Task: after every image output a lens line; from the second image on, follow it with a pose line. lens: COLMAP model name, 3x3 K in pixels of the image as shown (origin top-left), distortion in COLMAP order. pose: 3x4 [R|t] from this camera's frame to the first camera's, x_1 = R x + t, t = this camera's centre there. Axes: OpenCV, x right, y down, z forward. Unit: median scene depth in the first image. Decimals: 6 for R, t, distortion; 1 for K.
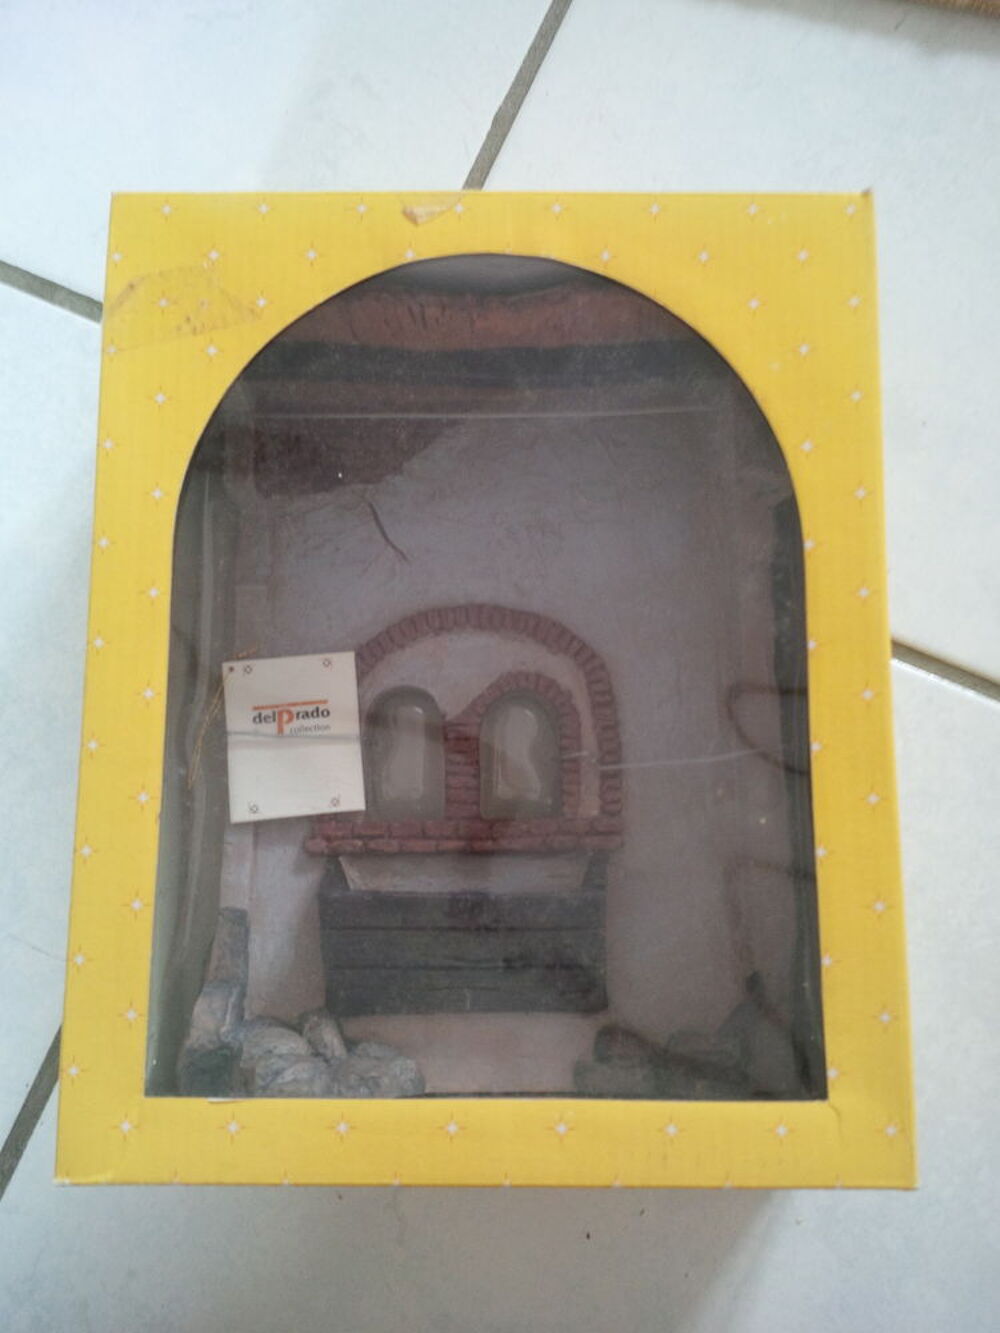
lens RADIAL K [[1195.5, 0, 516.3], [0, 1195.5, 664.5], [0, 0, 1]] dist [0.173507, -0.332373]
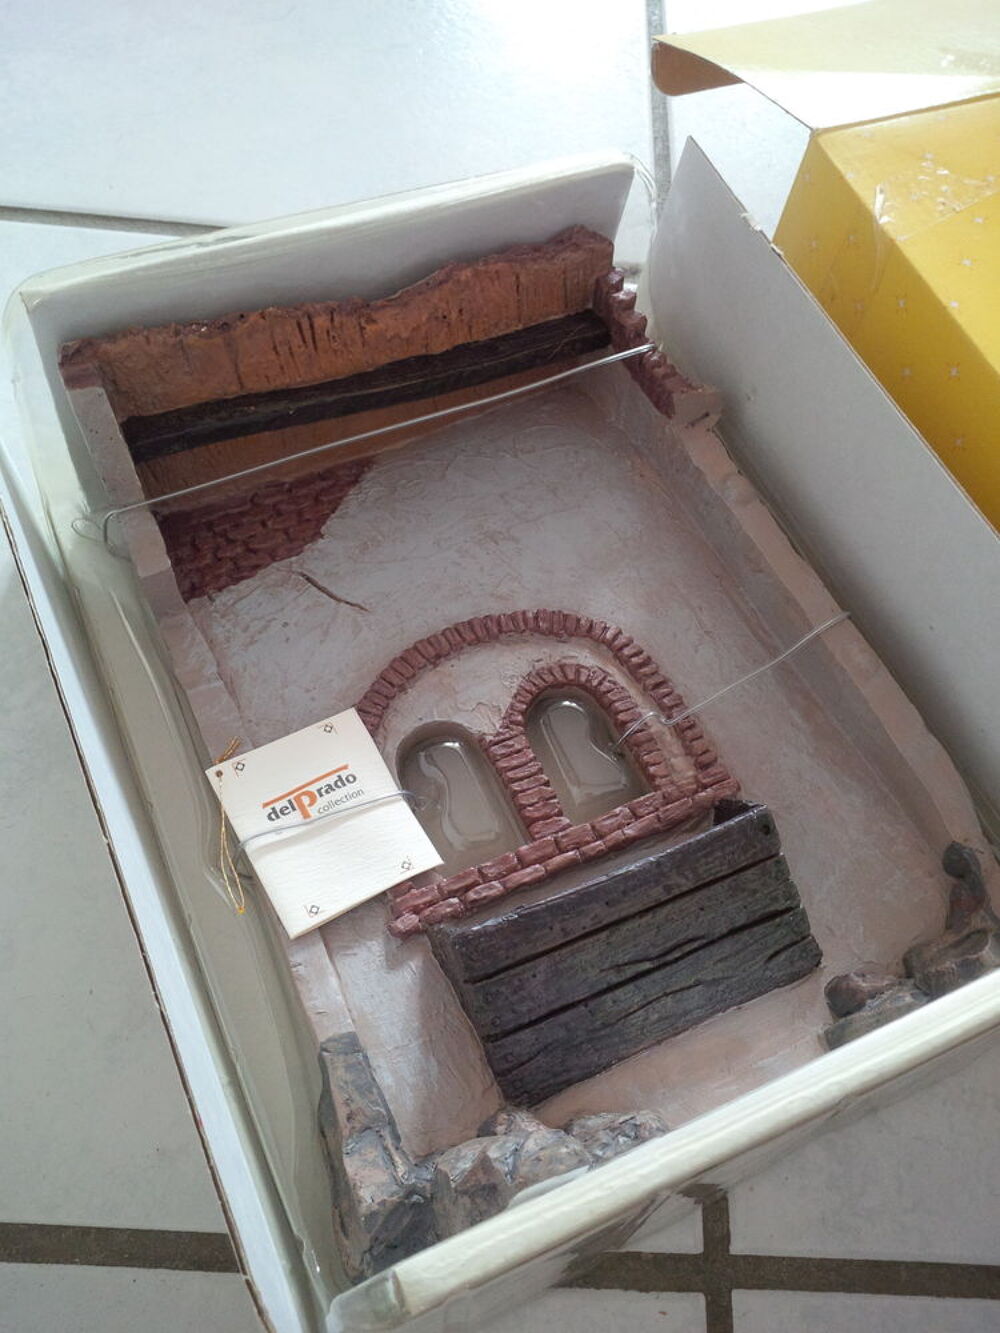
lens RADIAL K [[1195.5, 0, 516.3], [0, 1195.5, 664.5], [0, 0, 1]] dist [0.173507, -0.332373]
pose [[0.903168, -0.309339, 0.297652, -0.278289], [0.392497, 0.875878, -0.280685, 0.247408], [-0.173880, 0.370334, 0.912479, 0.206465]]
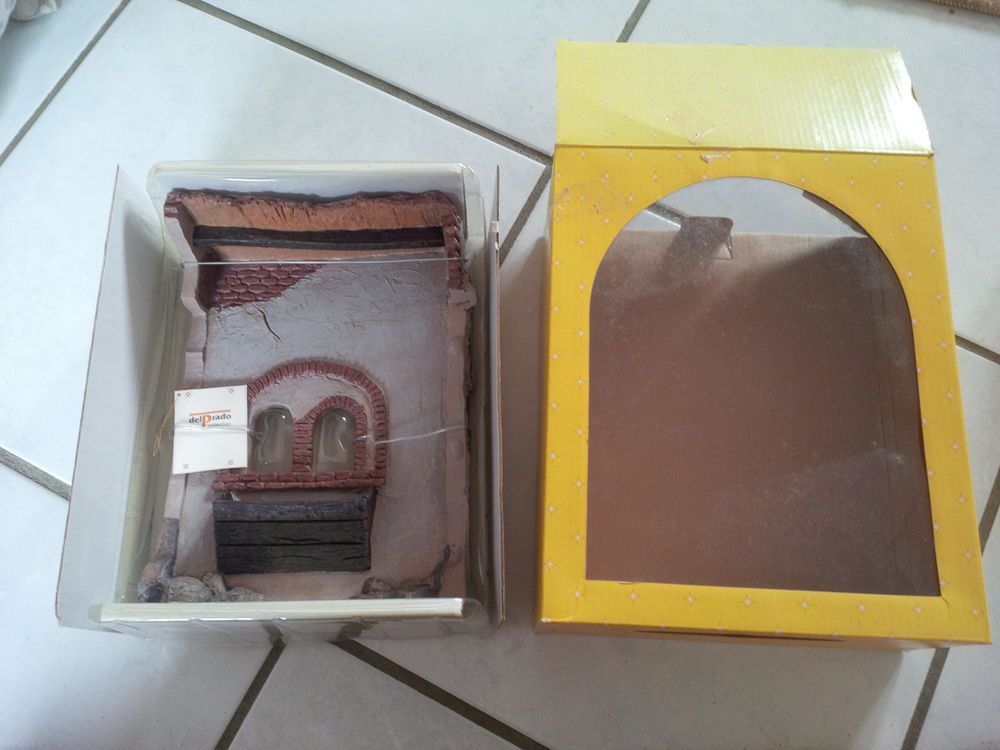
lens RADIAL K [[896.9, 0, 500.0], [0, 896.9, 375.0], [0, 0, 1]] dist [0.173507, -0.332373]
pose [[0.999890, -0.001707, 0.014741, 0.243445], [0.004108, 0.986381, -0.164425, 0.211284], [-0.014260, 0.164468, 0.986279, -0.411819]]
